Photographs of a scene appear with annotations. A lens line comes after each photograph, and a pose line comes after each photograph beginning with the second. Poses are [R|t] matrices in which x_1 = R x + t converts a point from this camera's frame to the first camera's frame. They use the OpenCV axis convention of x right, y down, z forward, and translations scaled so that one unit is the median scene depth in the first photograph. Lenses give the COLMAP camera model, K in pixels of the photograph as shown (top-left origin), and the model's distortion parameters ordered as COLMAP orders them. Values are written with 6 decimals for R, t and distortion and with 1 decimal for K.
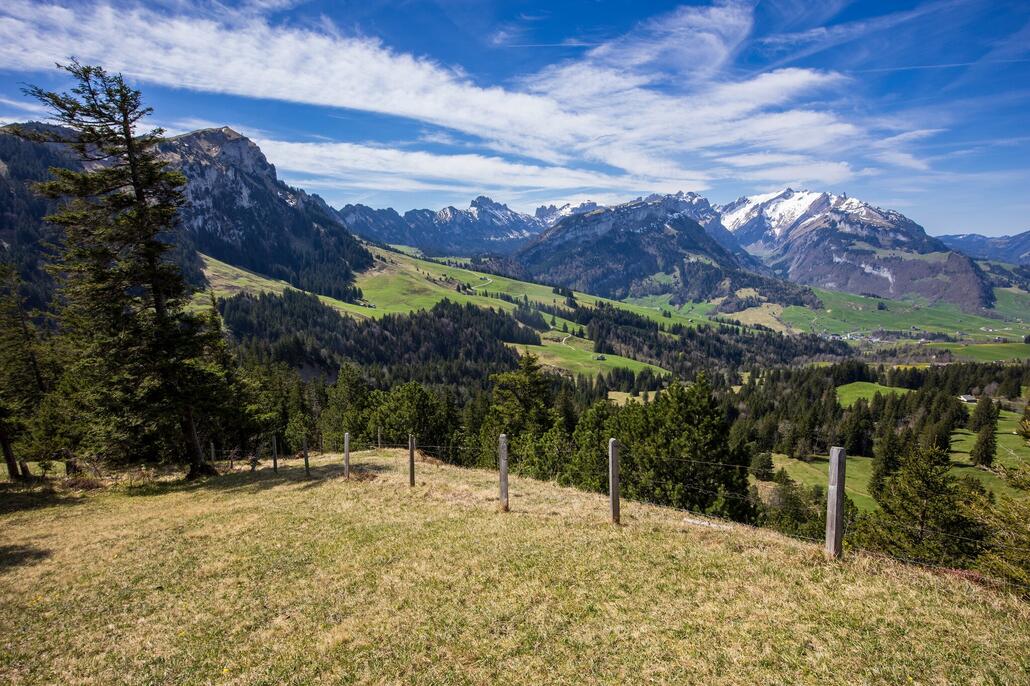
lens RADIAL K [[550.8, 0, 515.0], [0, 550.8, 343.0], [0, 0, 1]] dist [0.000236, -0.000279]
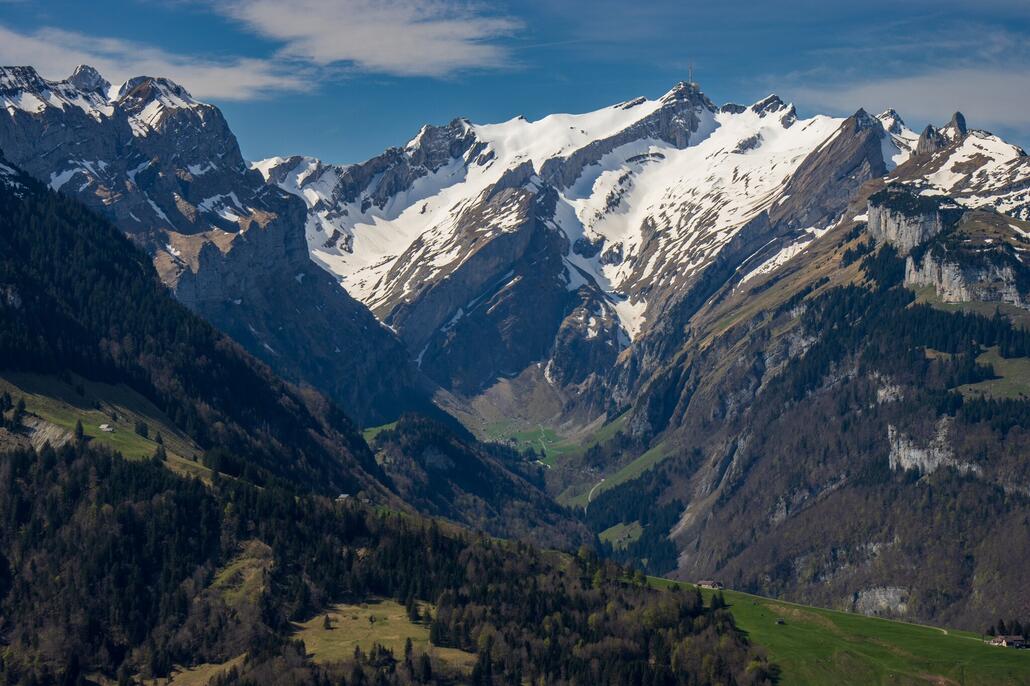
lens RADIAL K [[3479.7, 0, 515.0], [0, 3479.7, 343.0], [0, 0, 1]] dist [0.777512, 0.344663]
pose [[0.925742, 0.016367, 0.377802, 0.044722], [0.057708, 0.981248, -0.183911, 0.009113], [-0.373728, 0.192056, 0.907437, 0.028804]]
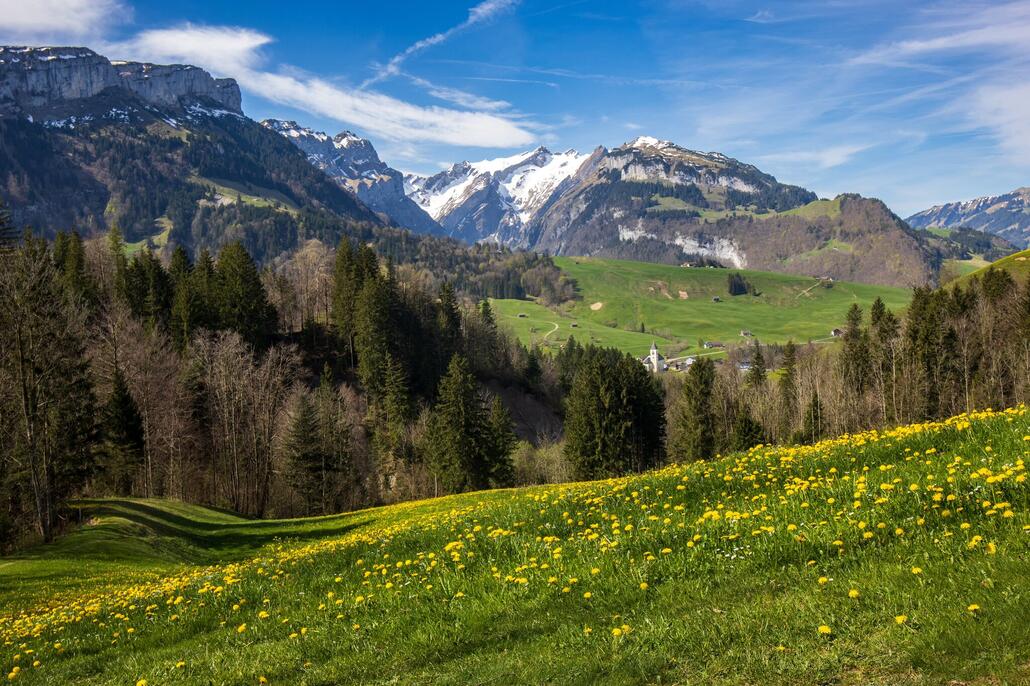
lens RADIAL K [[1048.3, 0, 515.0], [0, 1048.3, 343.0], [0, 0, 1]] dist [0.004210, 0.006336]
pose [[0.919560, -0.058681, 0.388542, 0.154549], [0.106600, 0.988960, -0.102927, 0.008984], [-0.378213, 0.136066, 0.915664, 0.250229]]
